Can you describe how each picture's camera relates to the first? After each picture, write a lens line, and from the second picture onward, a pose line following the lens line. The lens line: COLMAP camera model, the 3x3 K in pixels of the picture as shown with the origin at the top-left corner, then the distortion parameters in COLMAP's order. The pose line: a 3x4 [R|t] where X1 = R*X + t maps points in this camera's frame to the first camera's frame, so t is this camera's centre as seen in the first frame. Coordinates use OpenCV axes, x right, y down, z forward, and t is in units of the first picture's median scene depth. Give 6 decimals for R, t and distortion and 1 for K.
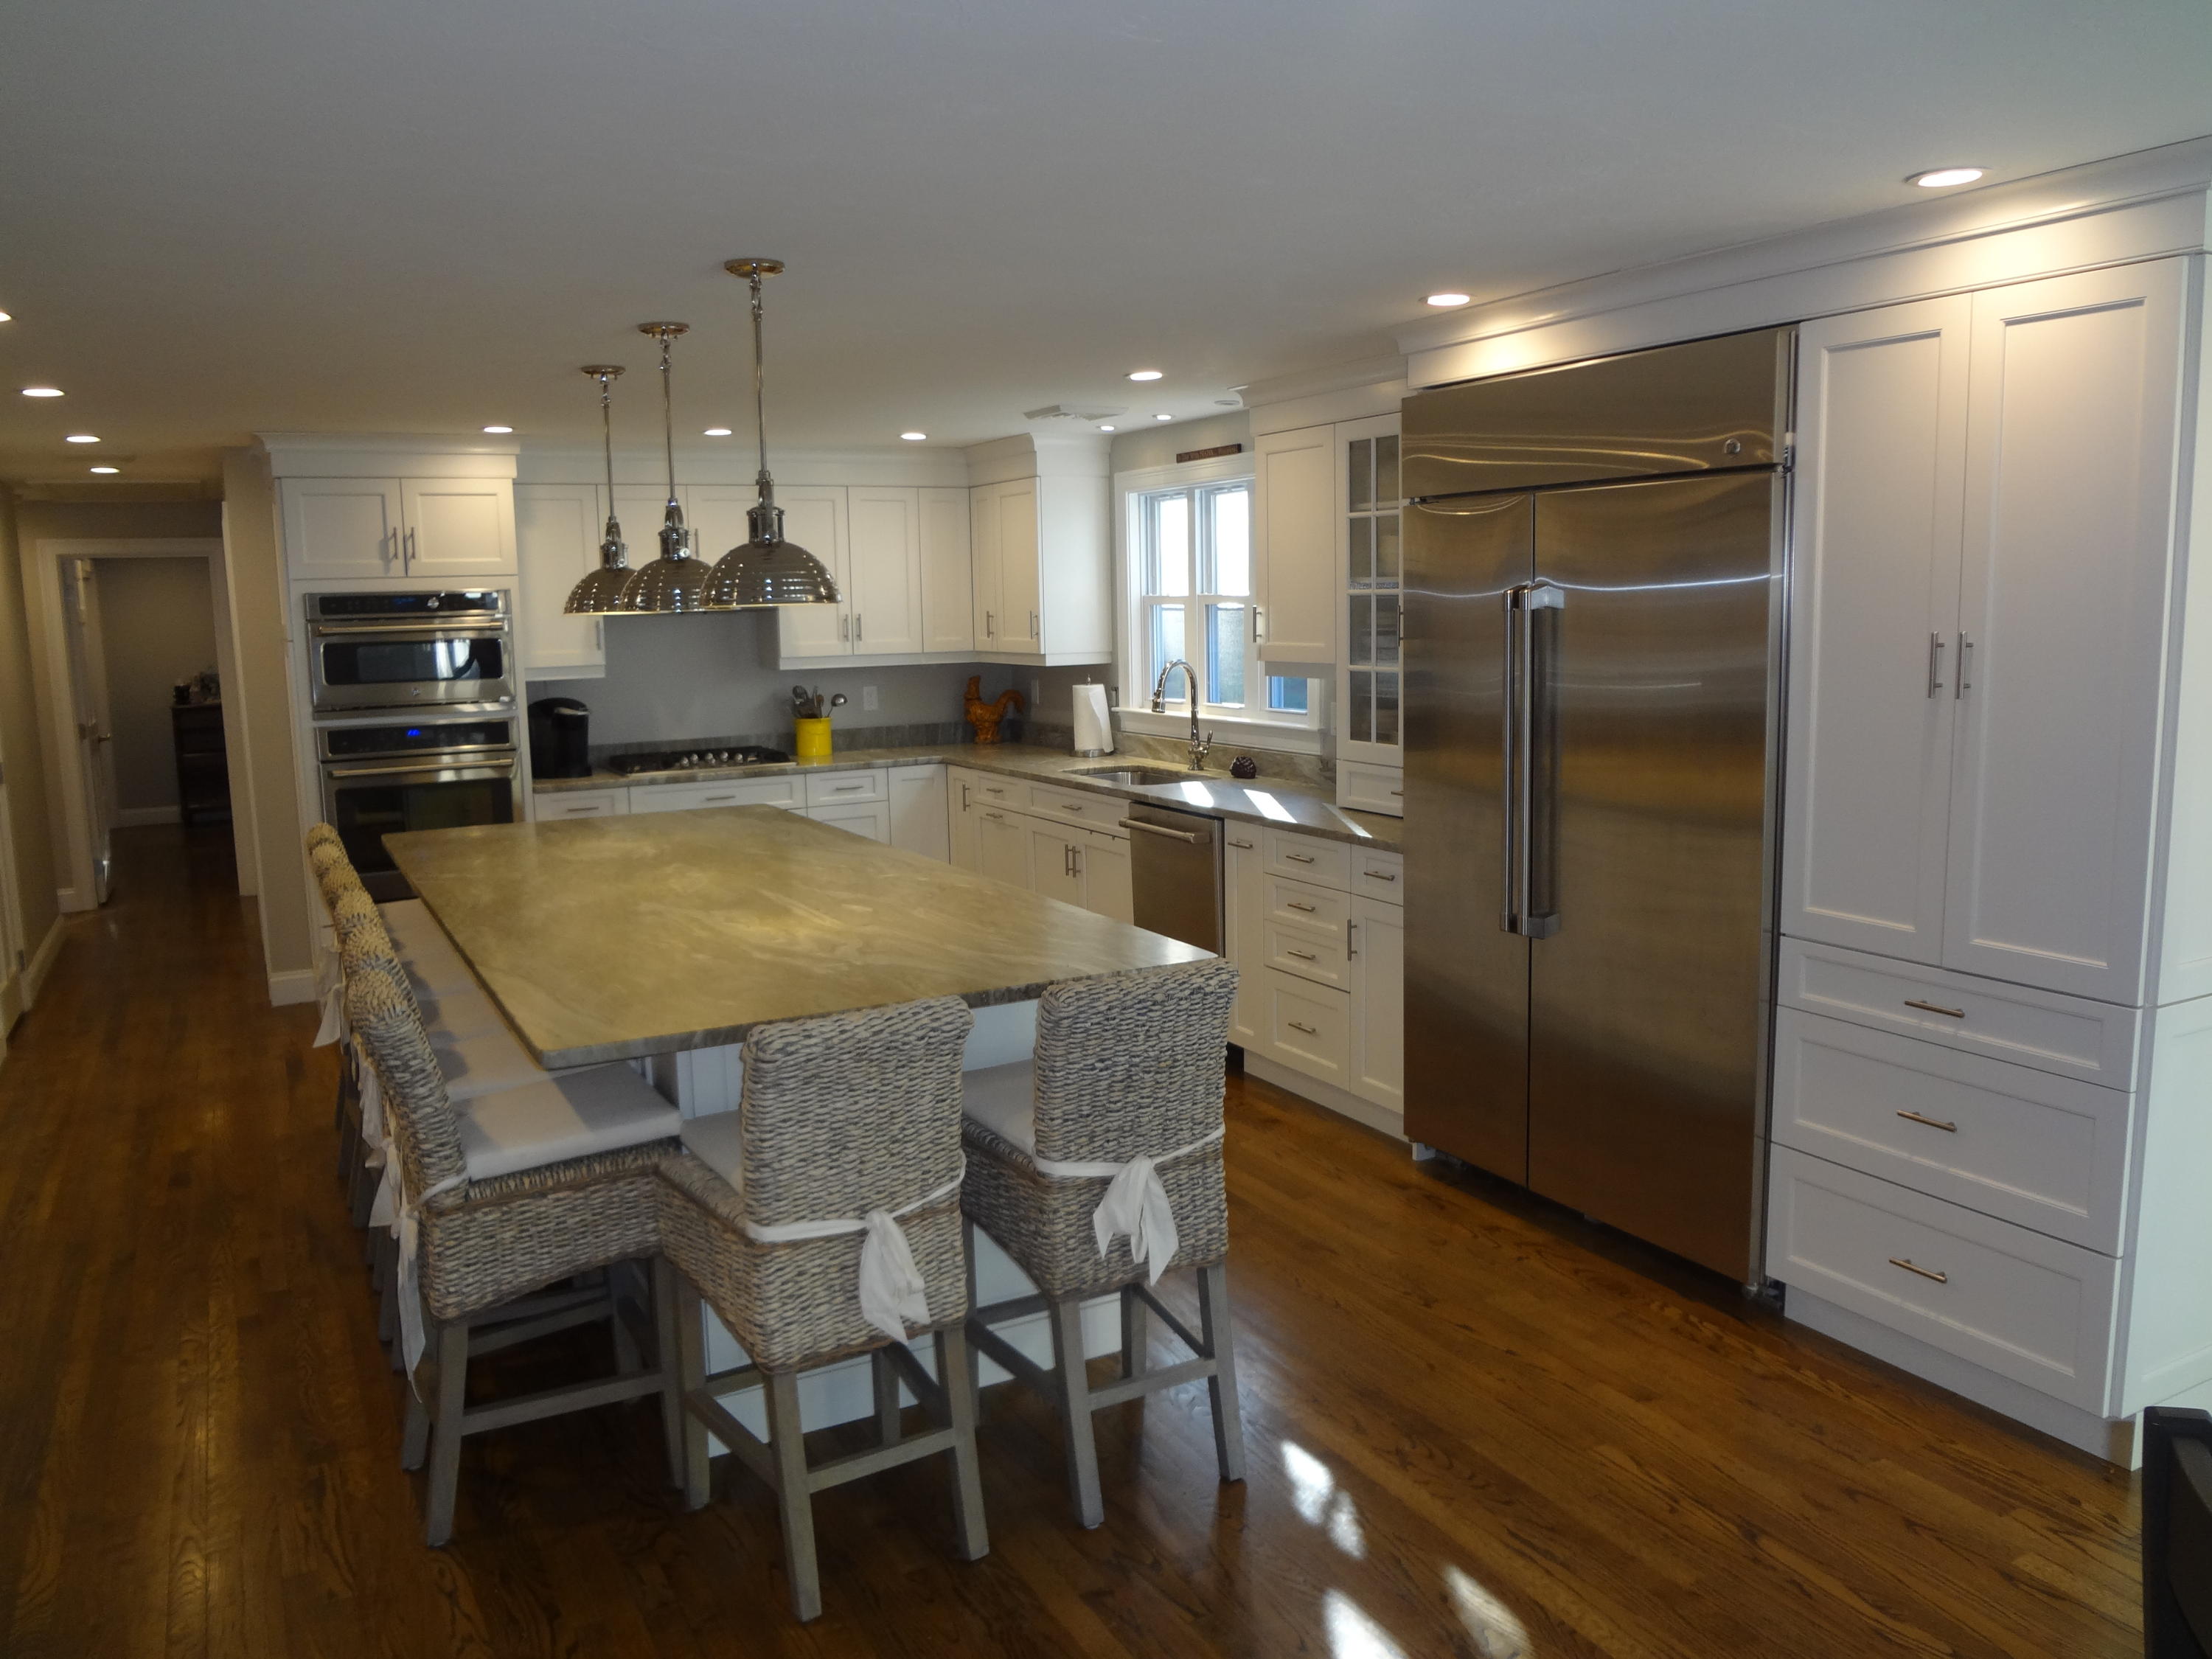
lens RADIAL K [[1644.7, 0, 1127.5], [0, 1644.7, 831.4], [0, 0, 1]] dist [-0.056992, 0.020961]
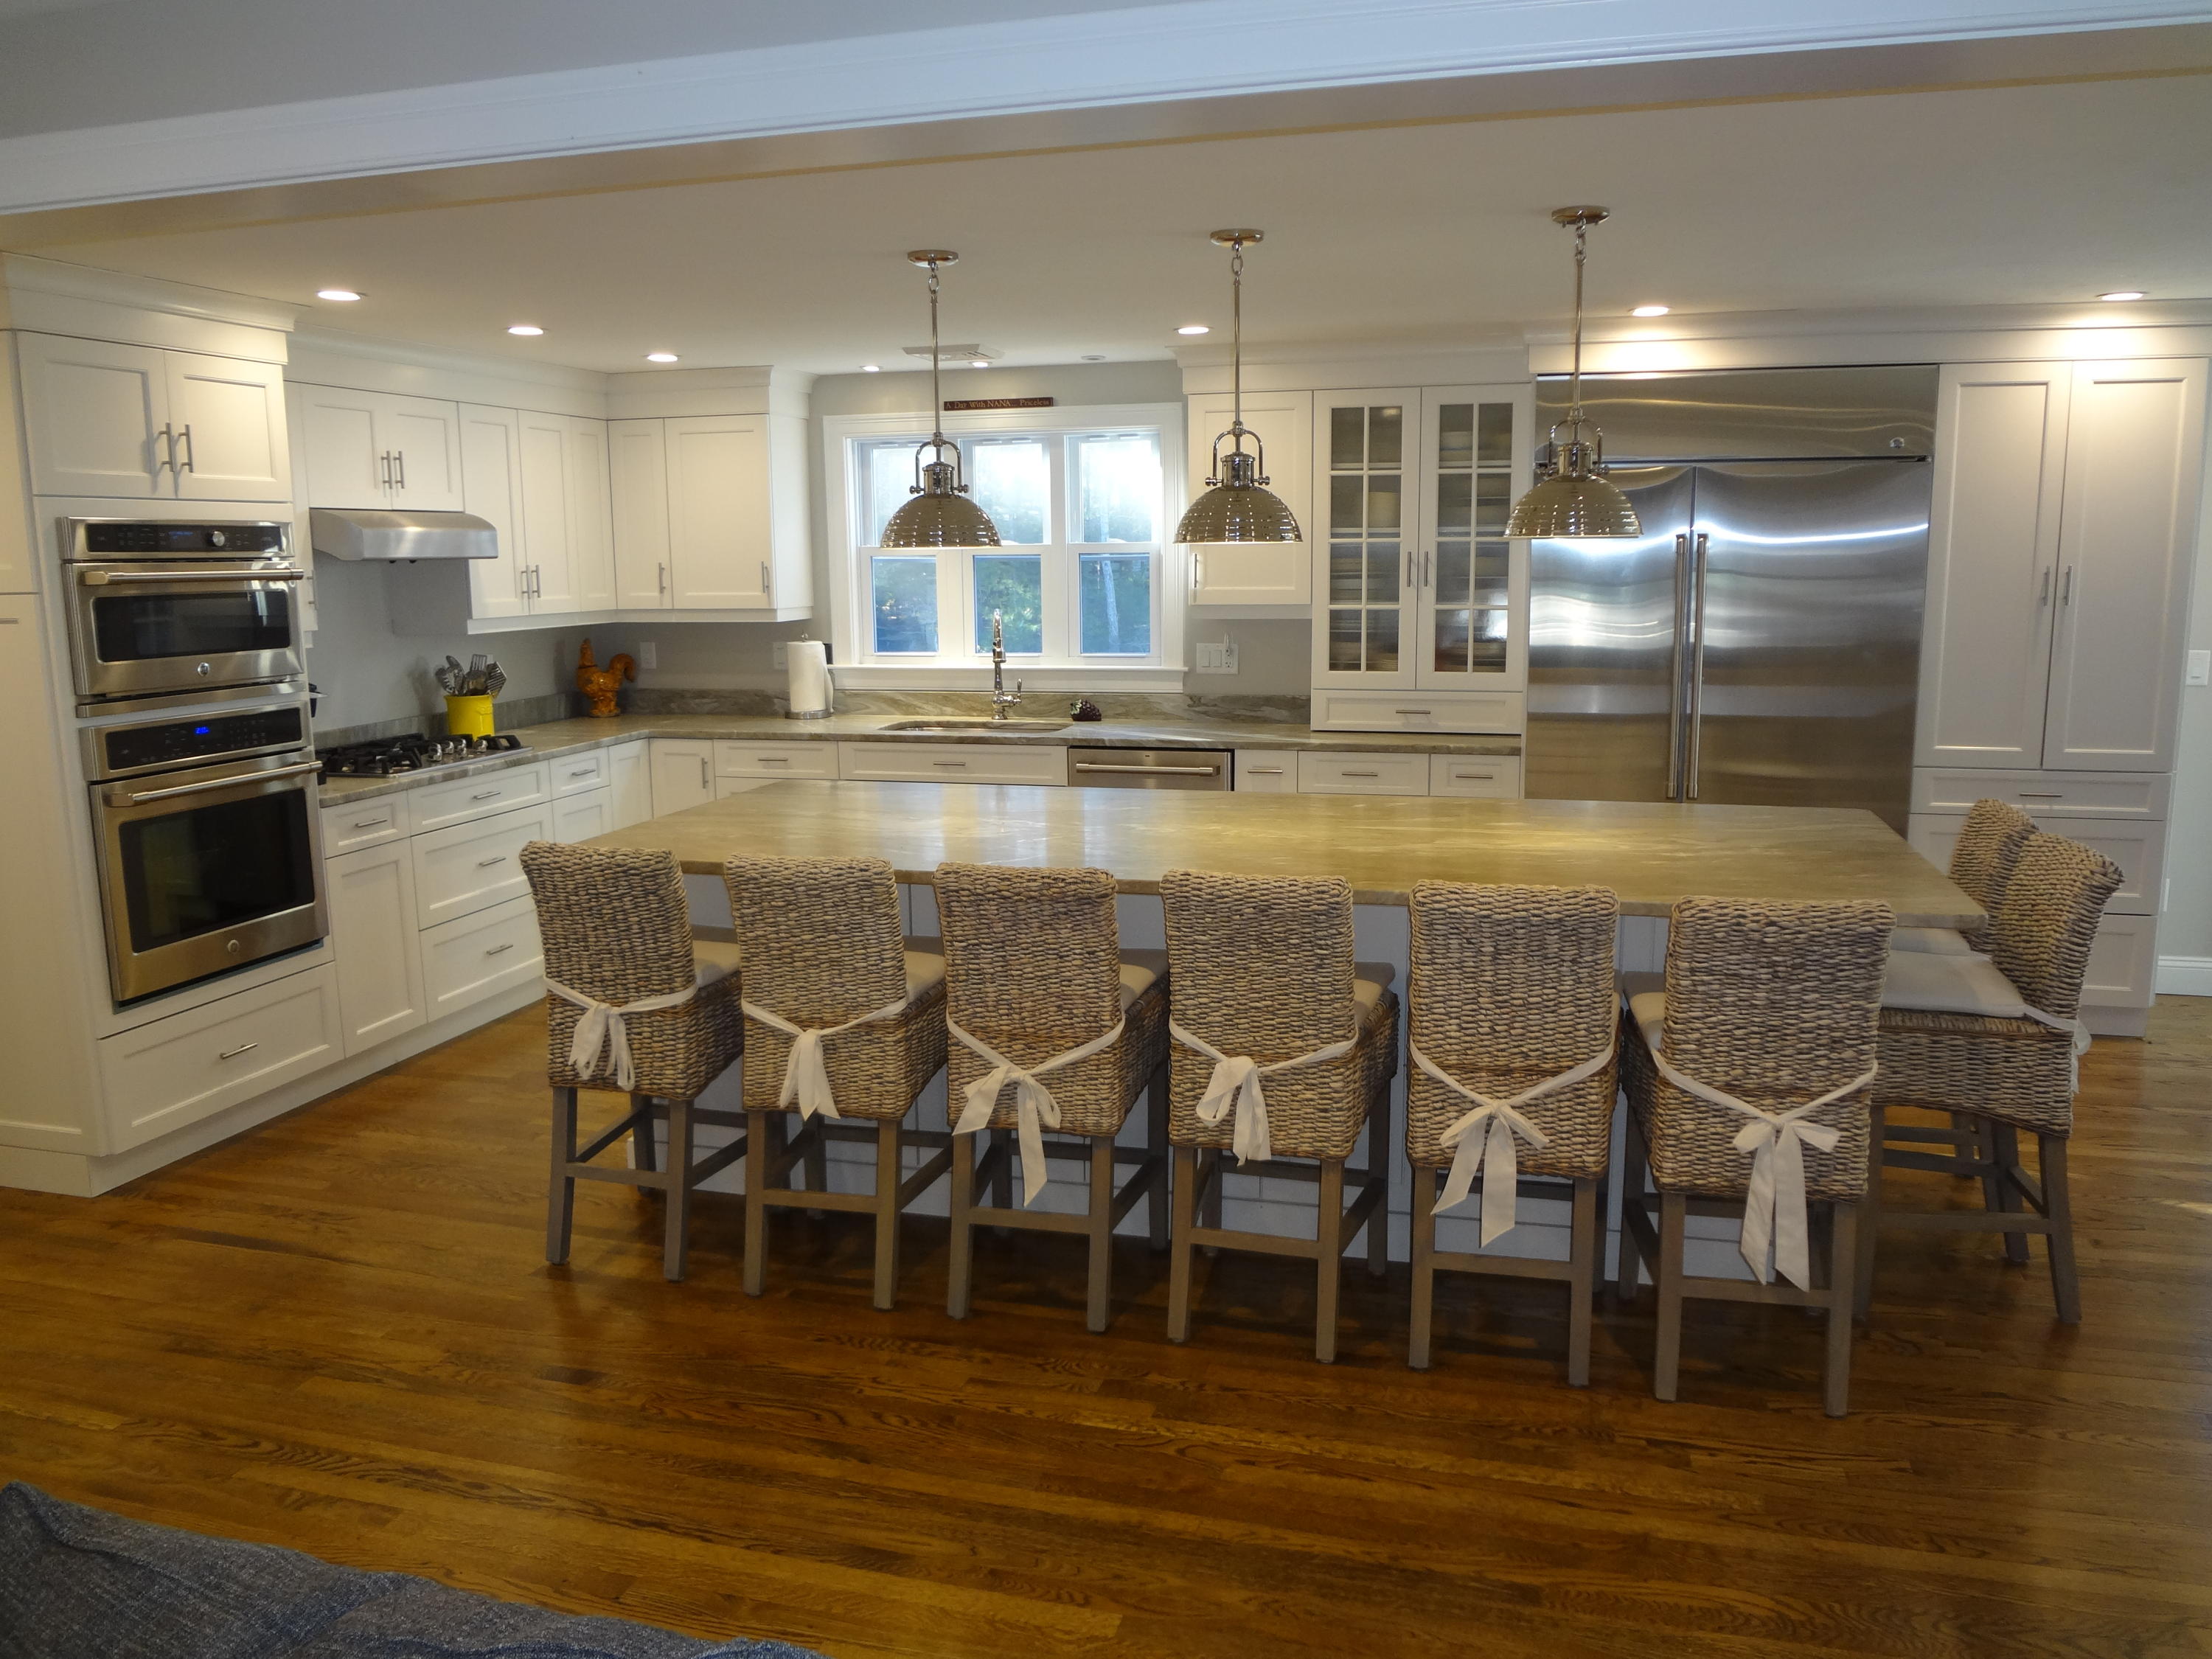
lens RADIAL K [[1644.7, 0, 1103.2], [0, 1644.7, 817.9], [0, 0, 1]] dist [-0.056992, 0.020961]
pose [[0.698234, -0.101223, 0.708677, -0.680468], [0.097246, 0.994188, 0.046190, -0.019305], [-0.709234, 0.036664, 0.704020, 0.270588]]
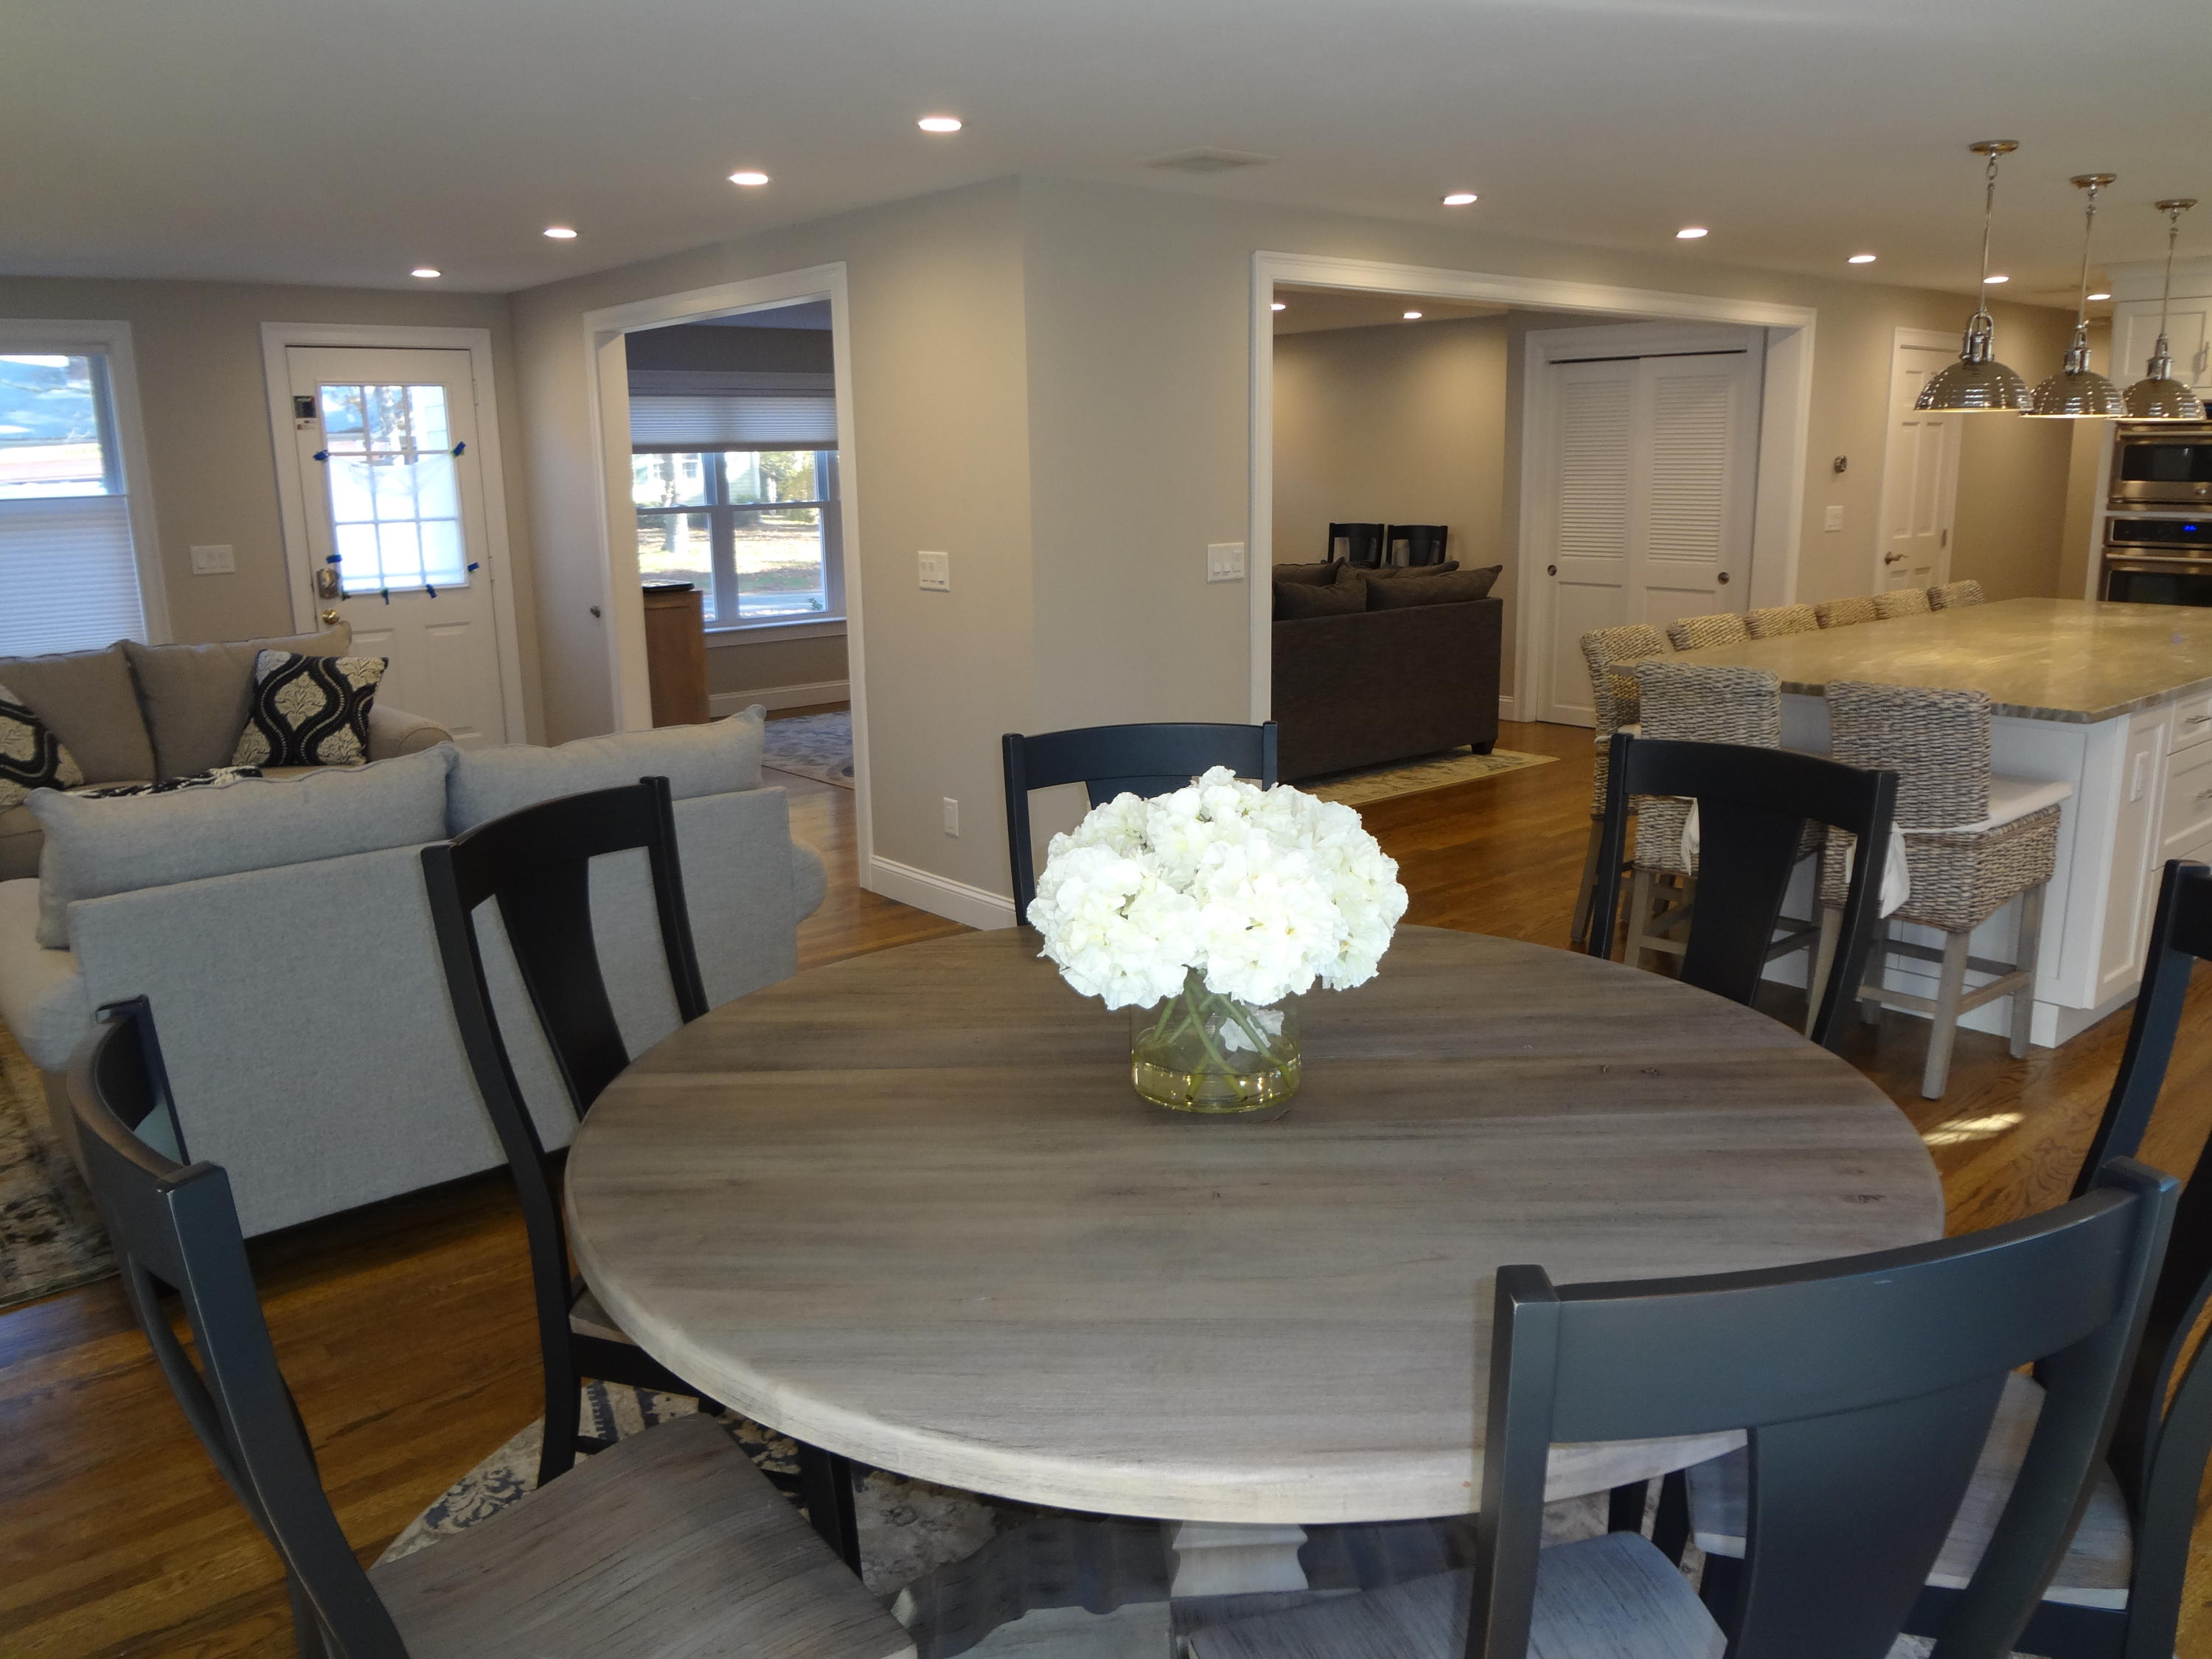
lens RADIAL K [[1644.7, 0, 1105.0], [0, 1644.7, 835.0], [0, 0, 1]] dist [-0.056992, 0.020961]
pose [[0.198648, 0.232891, -0.951998, 0.546424], [-0.120560, 0.969786, 0.212086, 0.001238], [0.972628, 0.072643, 0.220723, 0.034633]]
